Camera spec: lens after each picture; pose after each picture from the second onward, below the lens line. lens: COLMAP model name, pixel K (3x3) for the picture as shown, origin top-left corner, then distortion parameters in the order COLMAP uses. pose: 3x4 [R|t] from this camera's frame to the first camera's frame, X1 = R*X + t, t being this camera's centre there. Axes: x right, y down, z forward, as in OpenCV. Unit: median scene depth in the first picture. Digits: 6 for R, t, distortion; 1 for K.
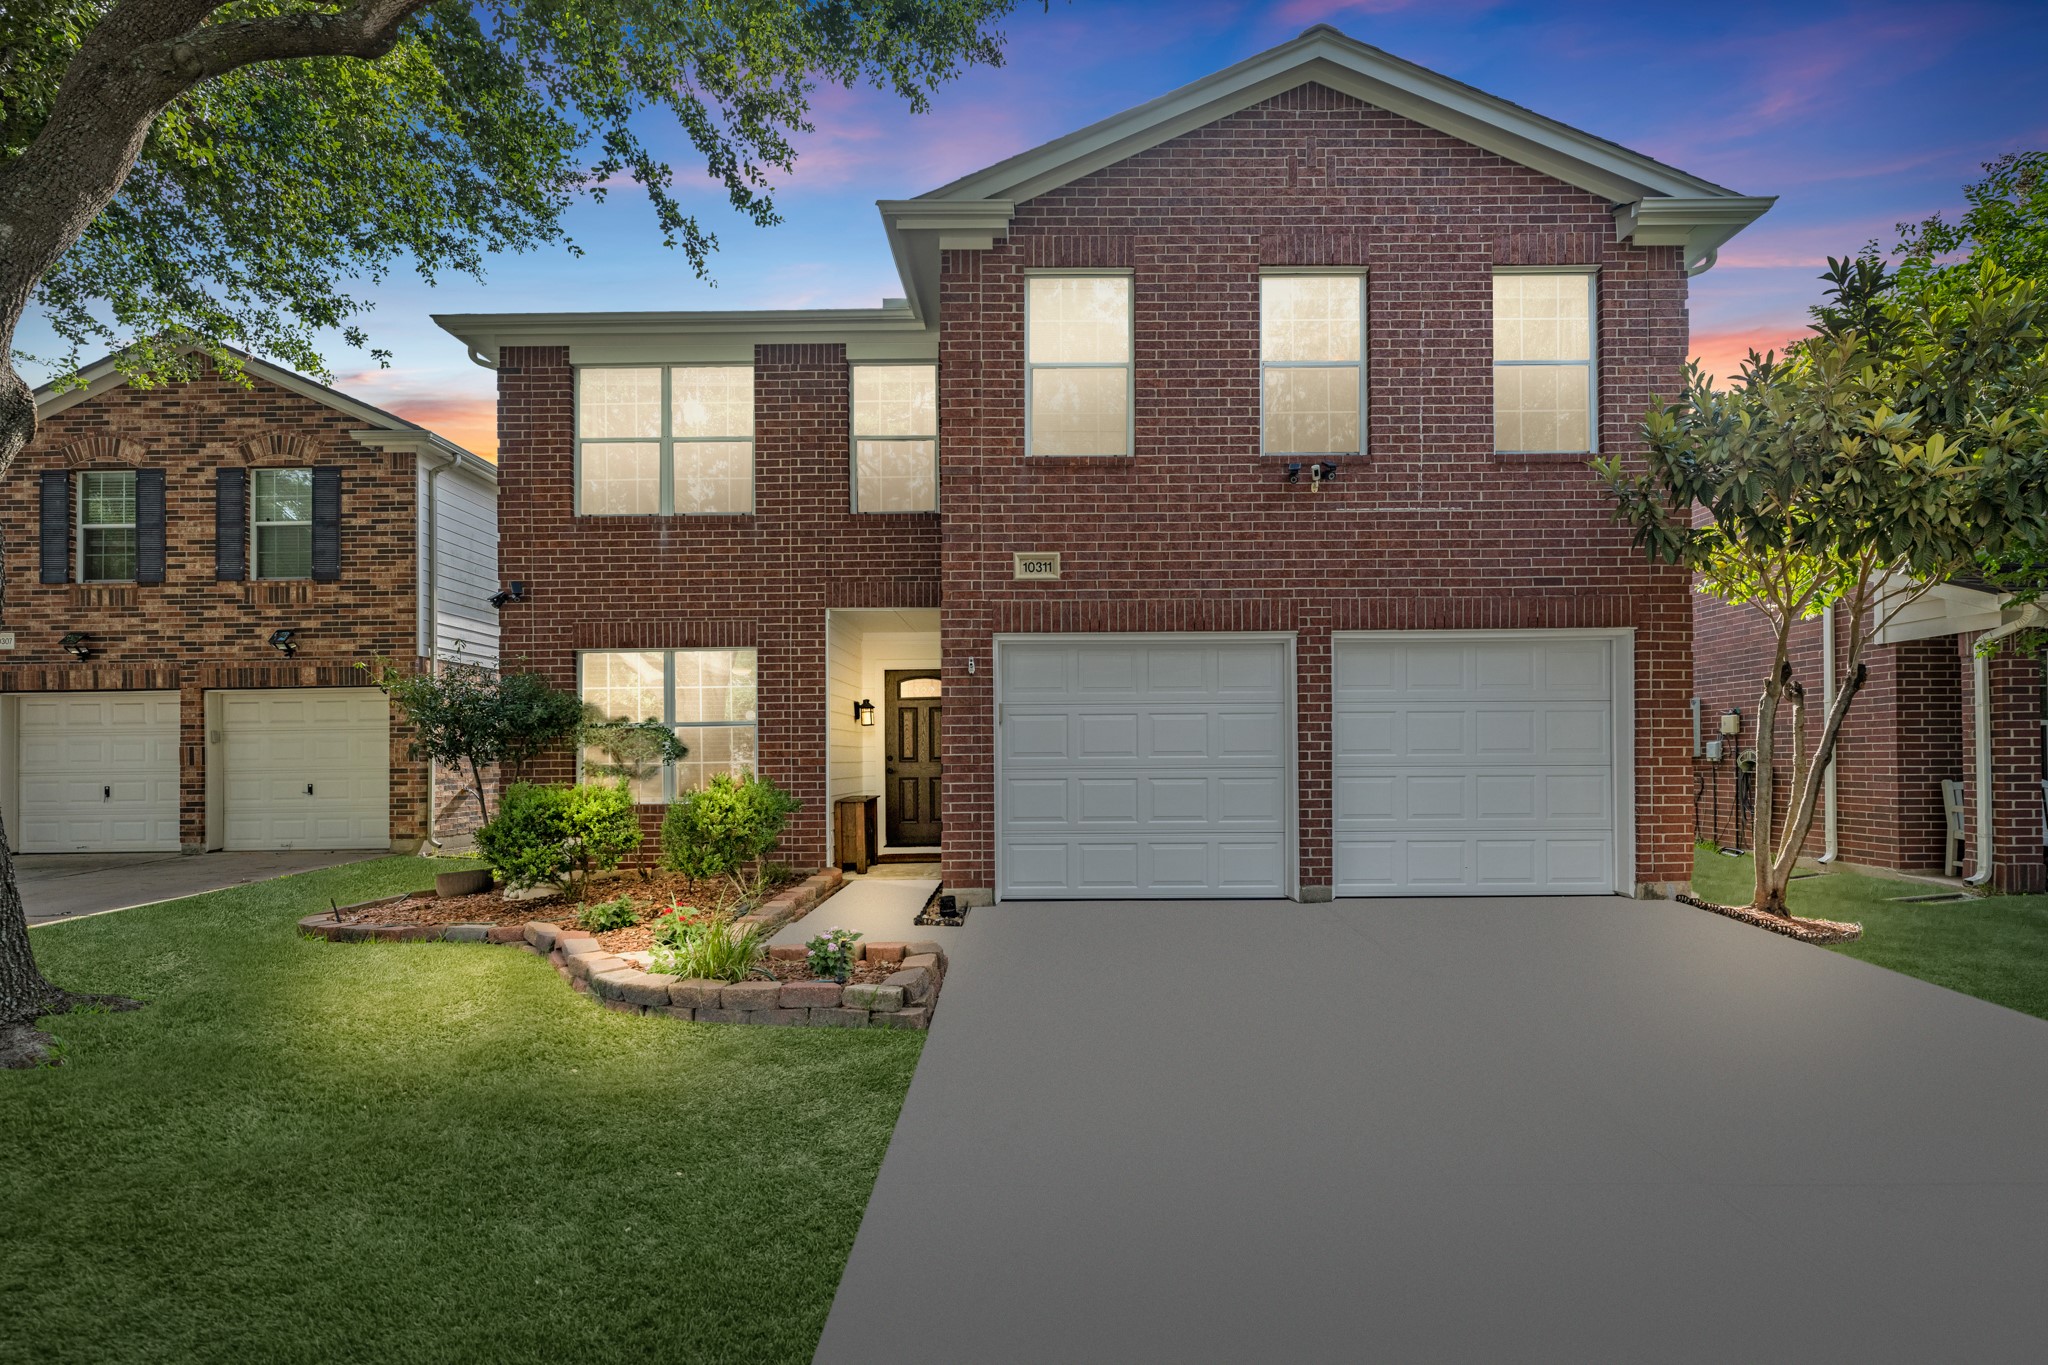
lens RADIAL K [[815.1, 0, 984.9], [0, 815.1, 683.2], [0, 0, 1]] dist [0.002004, 0.000162]
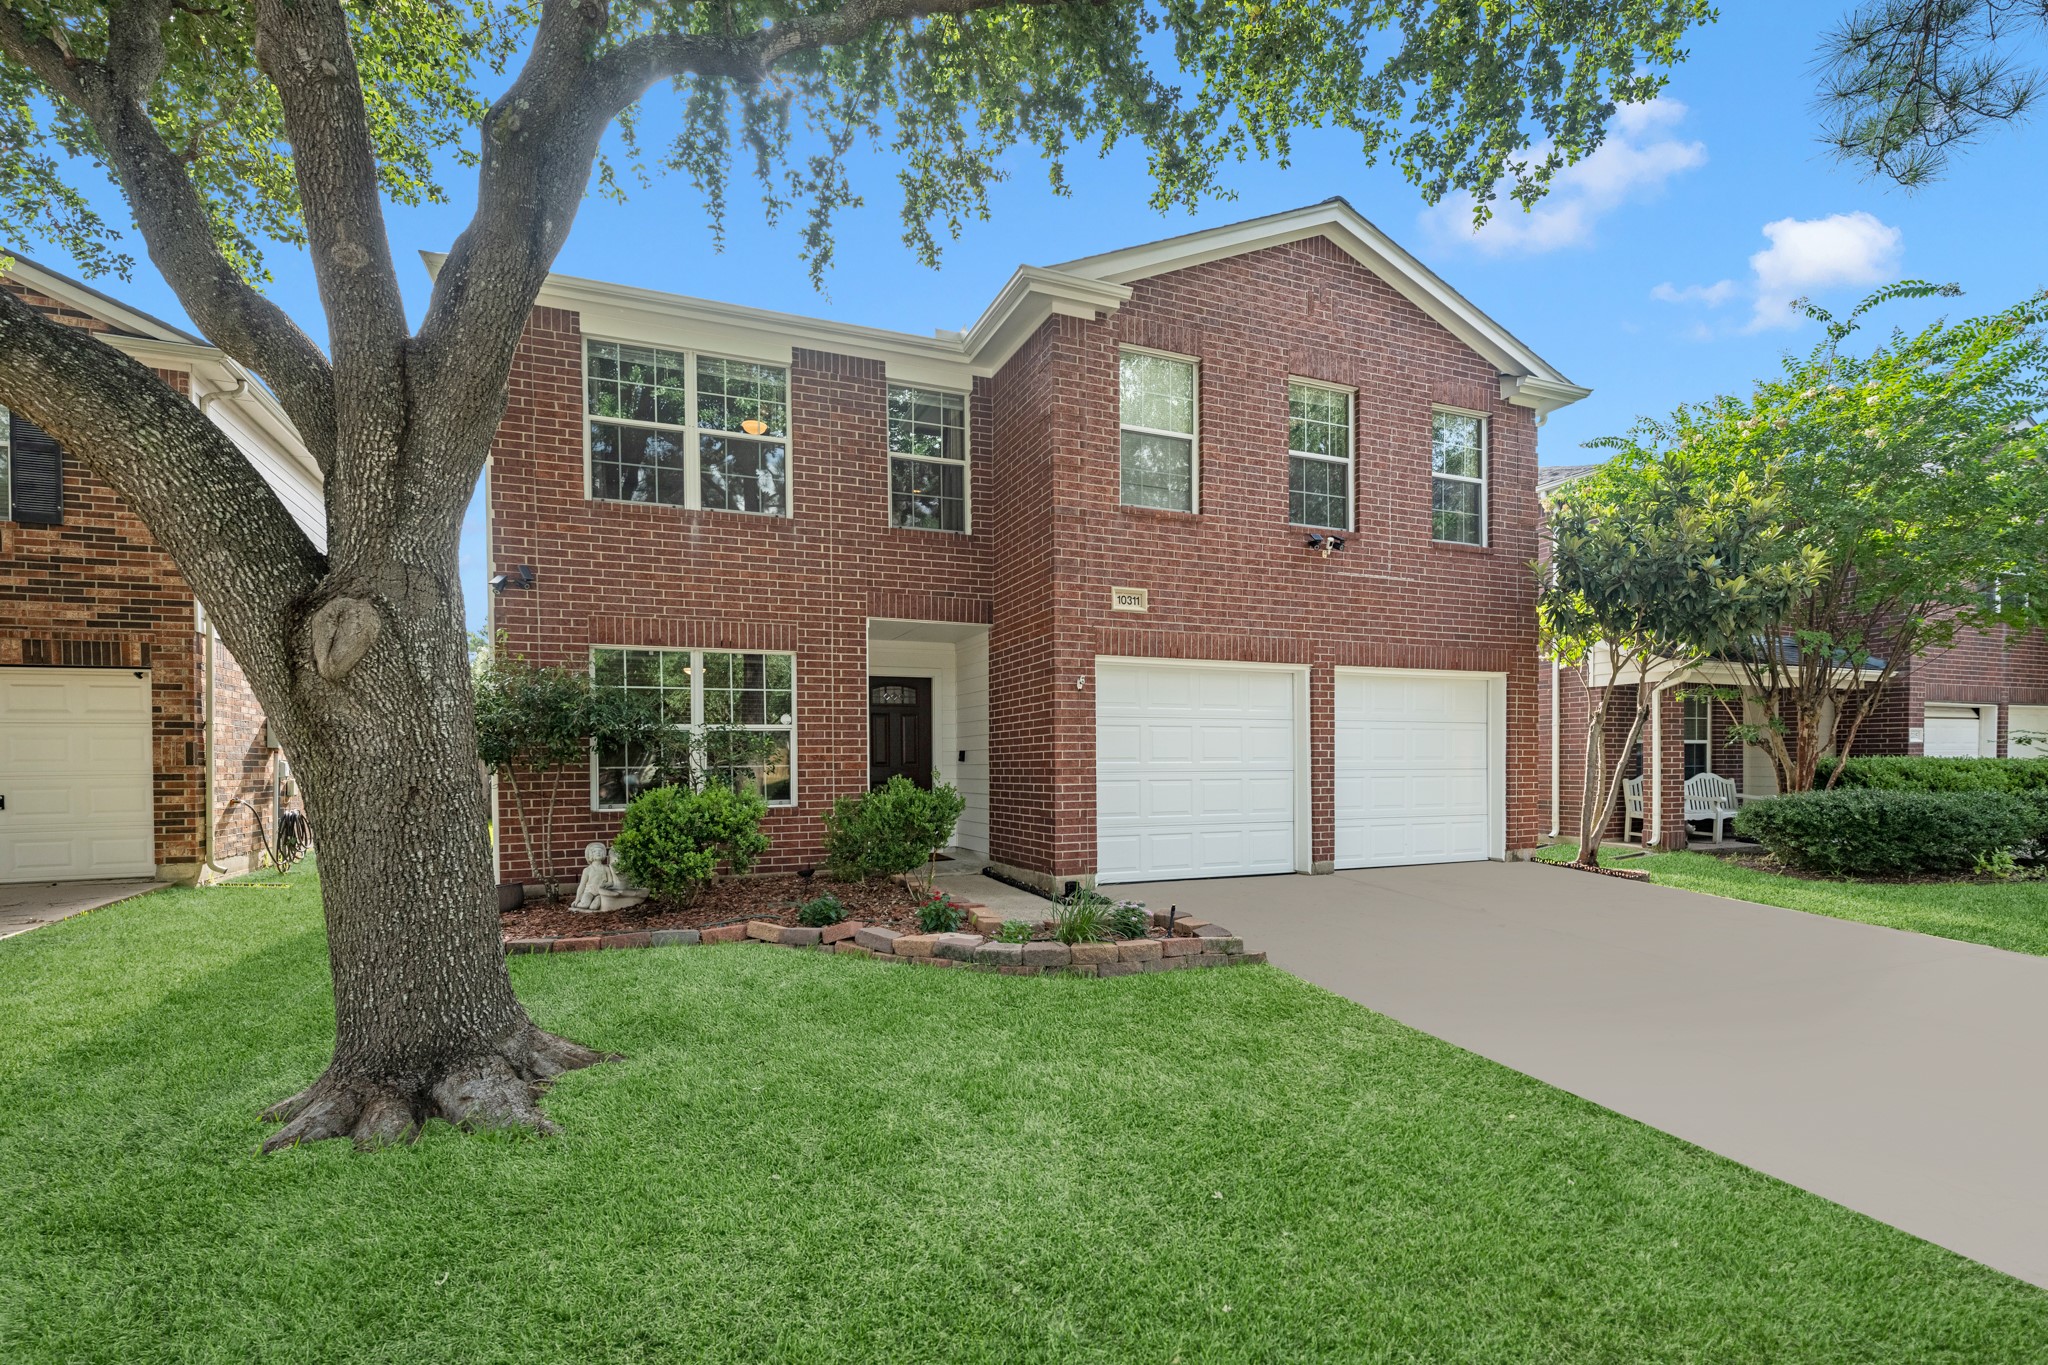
lens RADIAL K [[831.0, 0, 1022.6], [0, 831.0, 691.1], [0, 0, 1]] dist [0.002328, 0.000011]
pose [[0.938527, 0.032496, 0.343673, -0.414826], [-0.034002, 0.999420, -0.001645, -0.003748], [-0.343528, -0.010142, 0.939088, -0.063396]]
